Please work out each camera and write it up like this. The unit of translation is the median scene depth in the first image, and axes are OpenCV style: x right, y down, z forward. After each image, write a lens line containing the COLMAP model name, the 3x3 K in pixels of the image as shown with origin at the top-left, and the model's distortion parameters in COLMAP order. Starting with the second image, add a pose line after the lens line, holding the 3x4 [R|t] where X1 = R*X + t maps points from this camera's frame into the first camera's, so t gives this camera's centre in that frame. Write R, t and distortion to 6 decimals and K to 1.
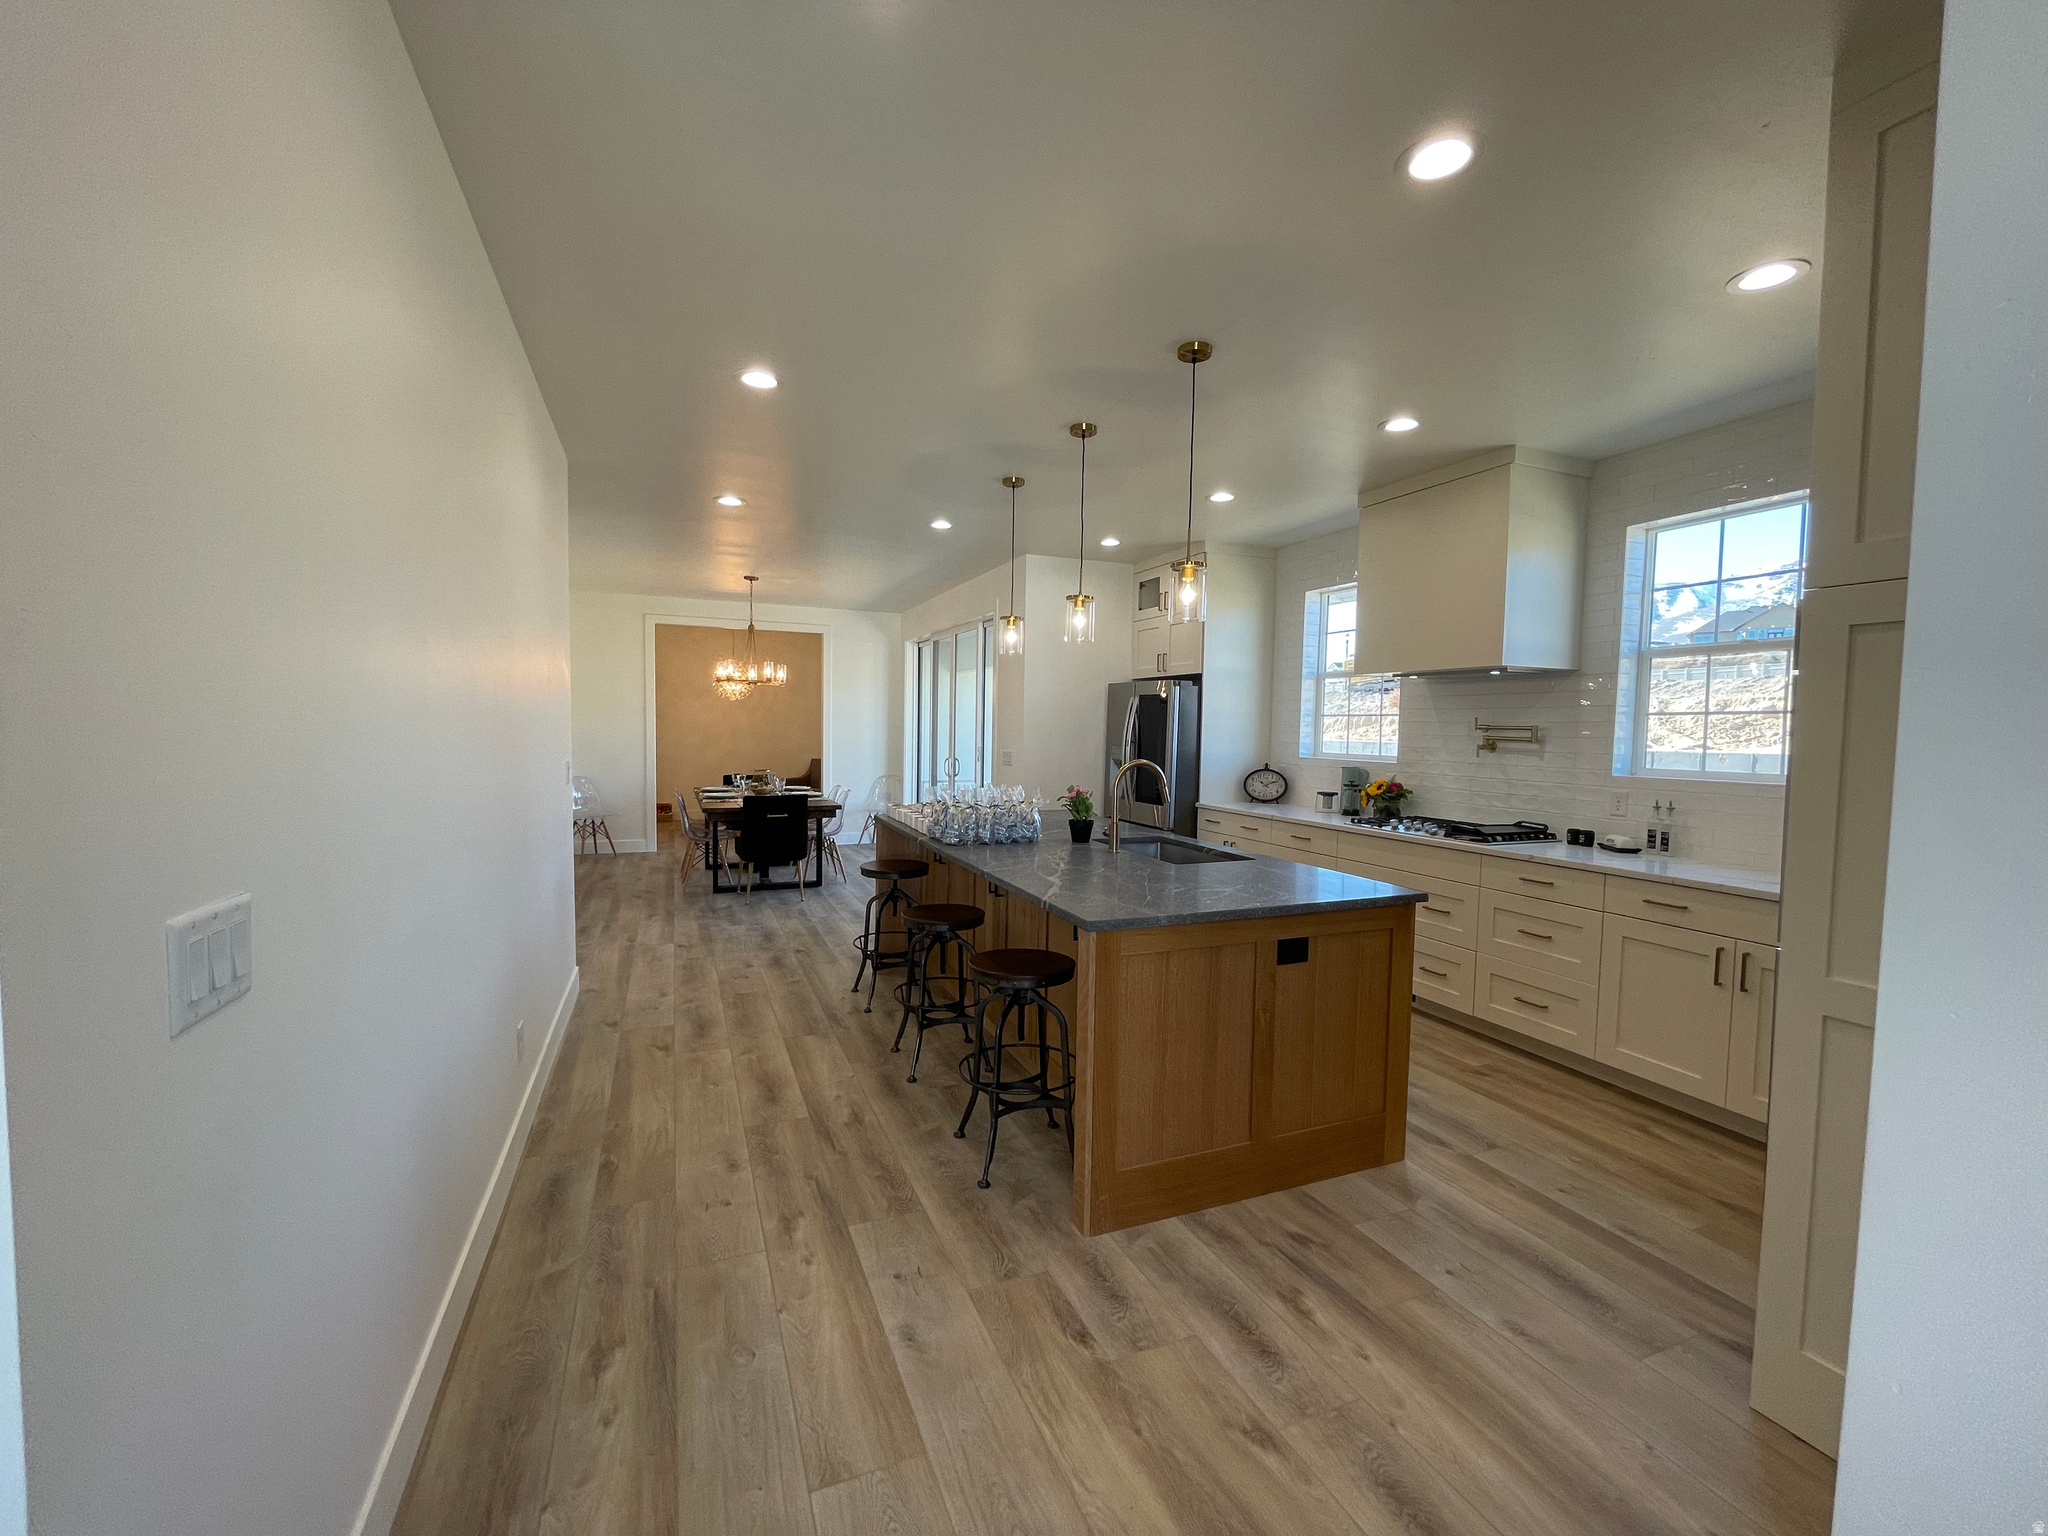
lens RADIAL K [[826.7, 0, 1024.0], [0, 826.7, 768.0], [0, 0, 1]] dist [0.002709, 0.000080]
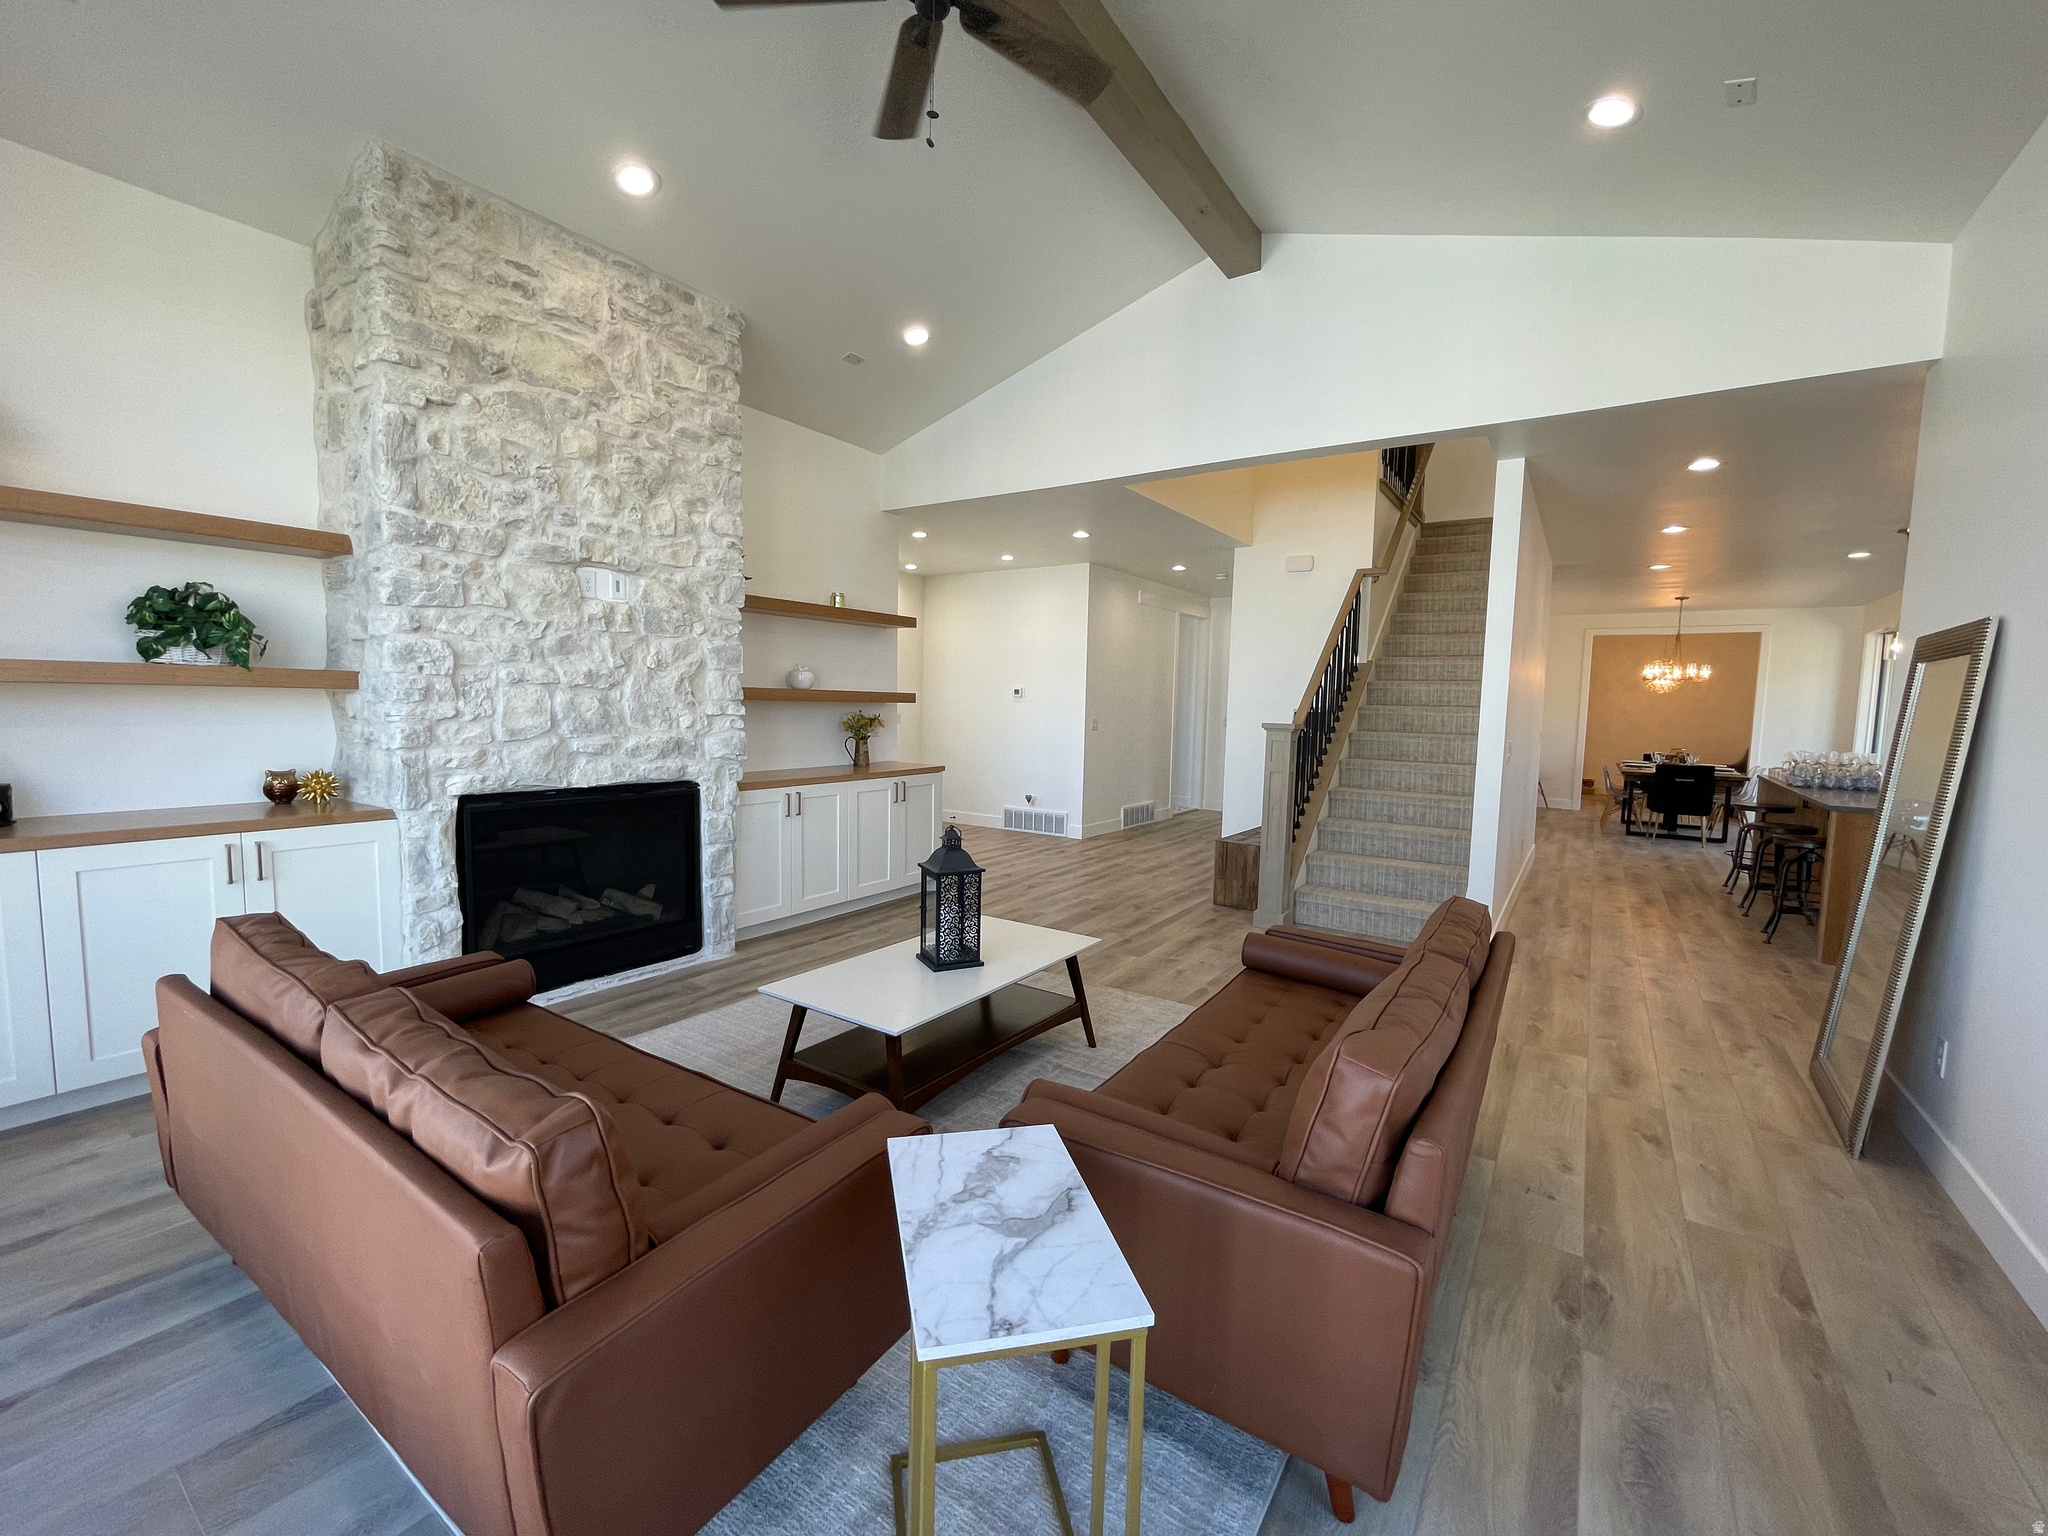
lens RADIAL K [[826.7, 0, 1024.0], [0, 826.7, 768.0], [0, 0, 1]] dist [0.002709, 0.000080]
pose [[0.536118, 0.064186, -0.841699, 0.229637], [-0.057172, 0.997576, 0.039657, 0.040465], [0.842205, 0.026861, 0.538488, -0.563135]]
